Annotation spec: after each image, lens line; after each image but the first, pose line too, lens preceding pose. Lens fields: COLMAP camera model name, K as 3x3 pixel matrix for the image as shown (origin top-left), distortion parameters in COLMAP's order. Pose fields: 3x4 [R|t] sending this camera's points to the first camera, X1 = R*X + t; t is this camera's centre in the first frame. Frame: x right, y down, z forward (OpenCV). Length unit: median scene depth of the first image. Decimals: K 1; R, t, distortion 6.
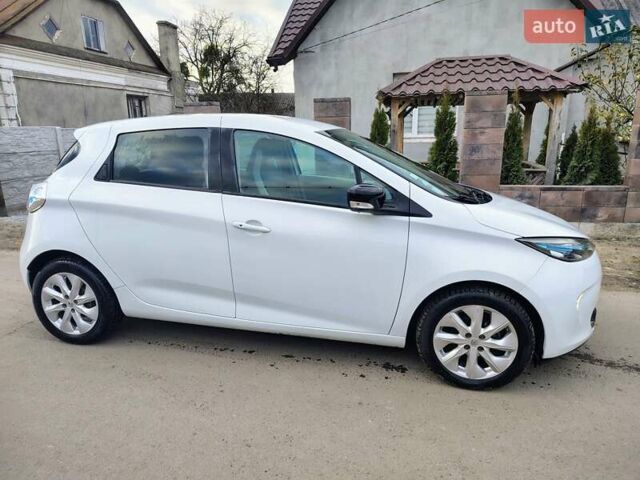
lens RADIAL K [[443.4, 0, 322.1], [0, 443.4, 237.1], [0, 0, 1]] dist [0.041049, -0.050545]
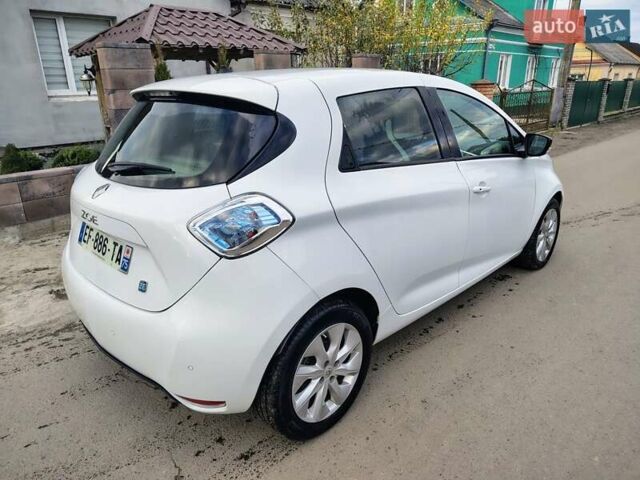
lens RADIAL K [[443.4, 0, 322.1], [0, 443.4, 237.1], [0, 0, 1]] dist [0.041049, -0.050545]
pose [[0.526610, -0.271113, 0.805717, -1.036851], [0.196649, 0.960926, 0.194811, -0.161148], [-0.827050, 0.055854, 0.559347, 0.650837]]
